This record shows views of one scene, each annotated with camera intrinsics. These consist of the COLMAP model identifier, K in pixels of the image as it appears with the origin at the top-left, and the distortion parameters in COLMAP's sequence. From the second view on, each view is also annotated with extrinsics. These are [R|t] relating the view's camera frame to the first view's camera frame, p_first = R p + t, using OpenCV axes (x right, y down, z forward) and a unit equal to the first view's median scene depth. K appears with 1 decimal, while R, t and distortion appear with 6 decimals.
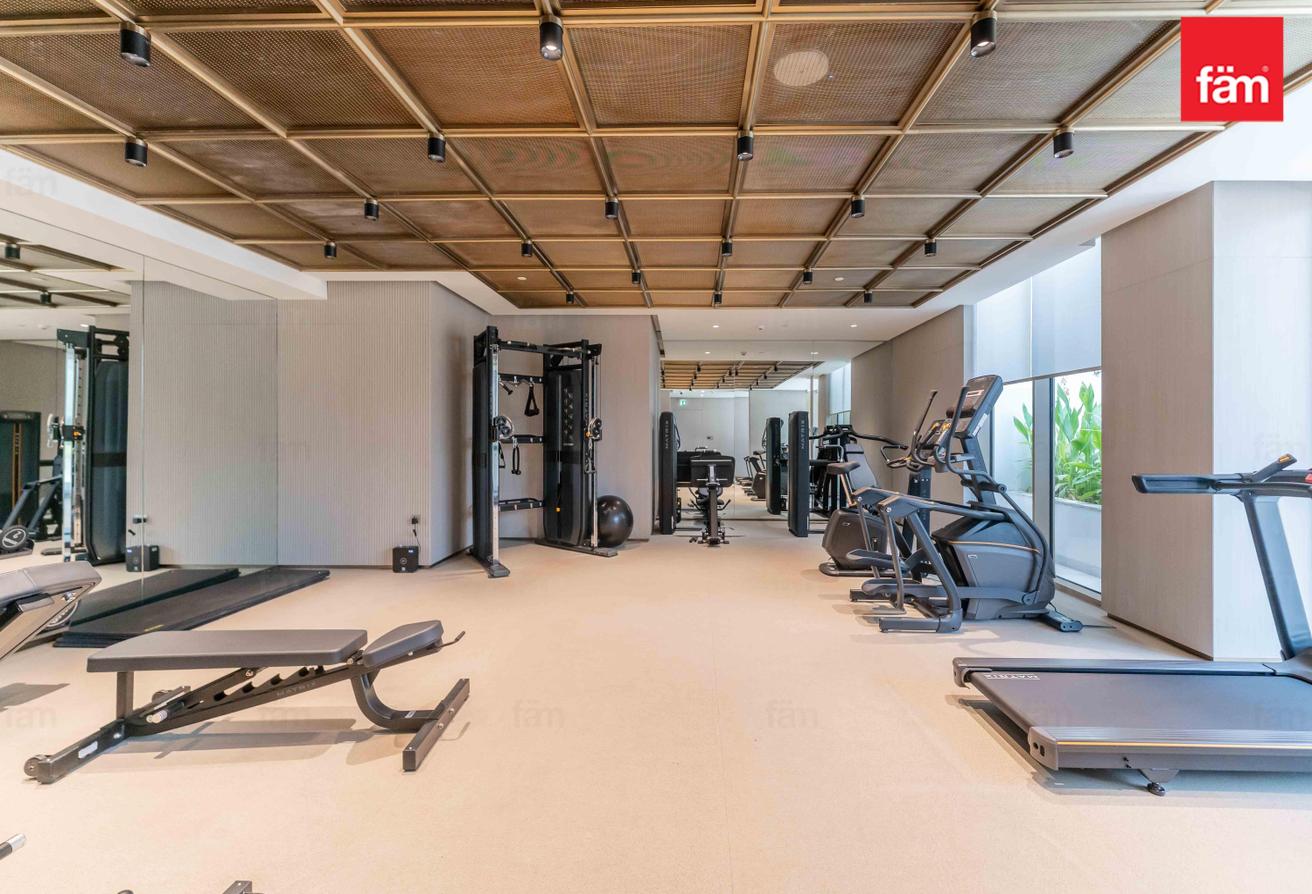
lens RADIAL K [[550.5, 0, 655.1], [0, 550.5, 436.0], [0, 0, 1]] dist [-0.001039, -0.000465]
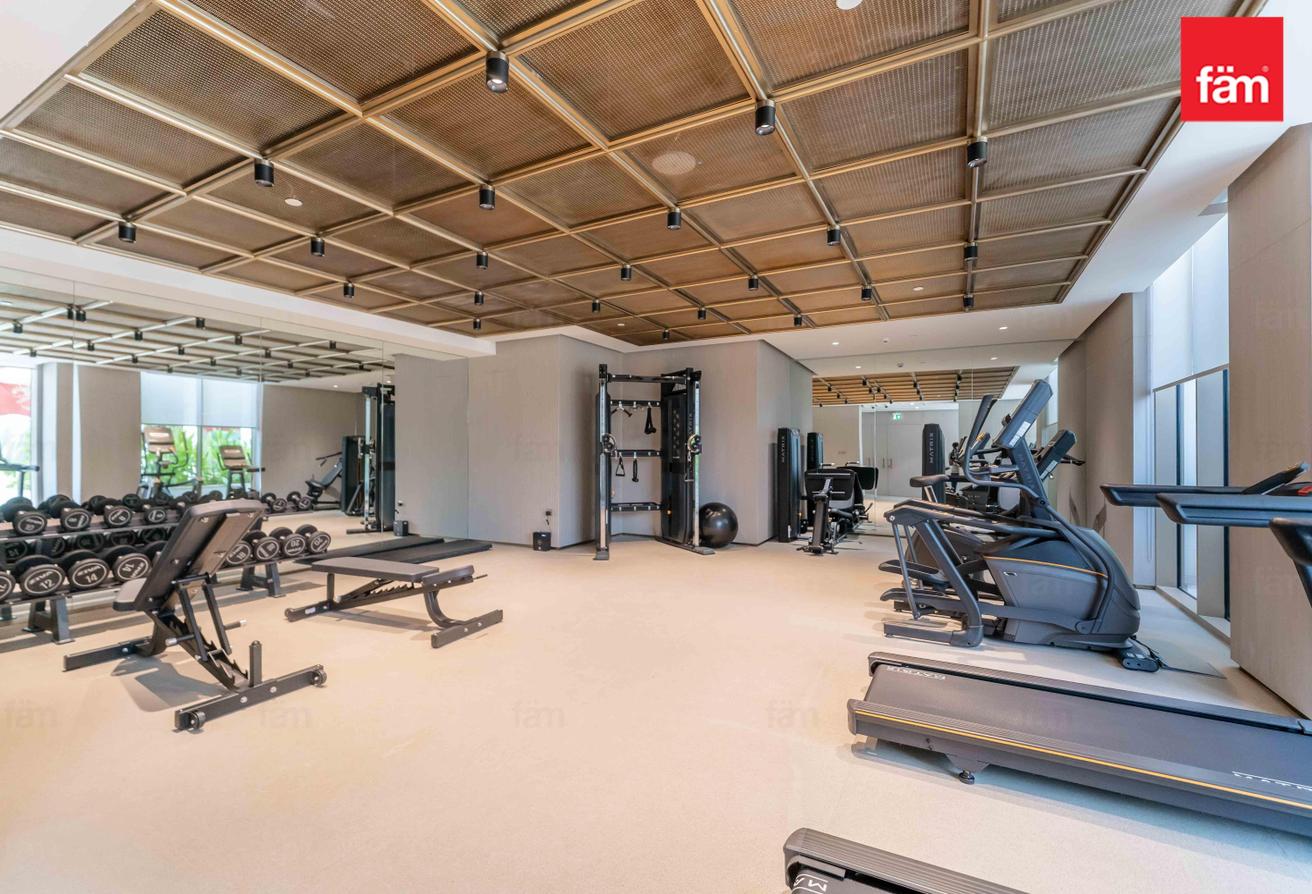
lens RADIAL K [[535.5, 0, 648.5], [0, 535.5, 449.2], [0, 0, 1]] dist [0.000844, -0.000042]
pose [[0.904207, -0.006435, -0.427047, 0.334519], [0.002534, 0.999950, -0.009703, 0.010338], [0.427087, 0.007692, 0.904178, -0.077570]]
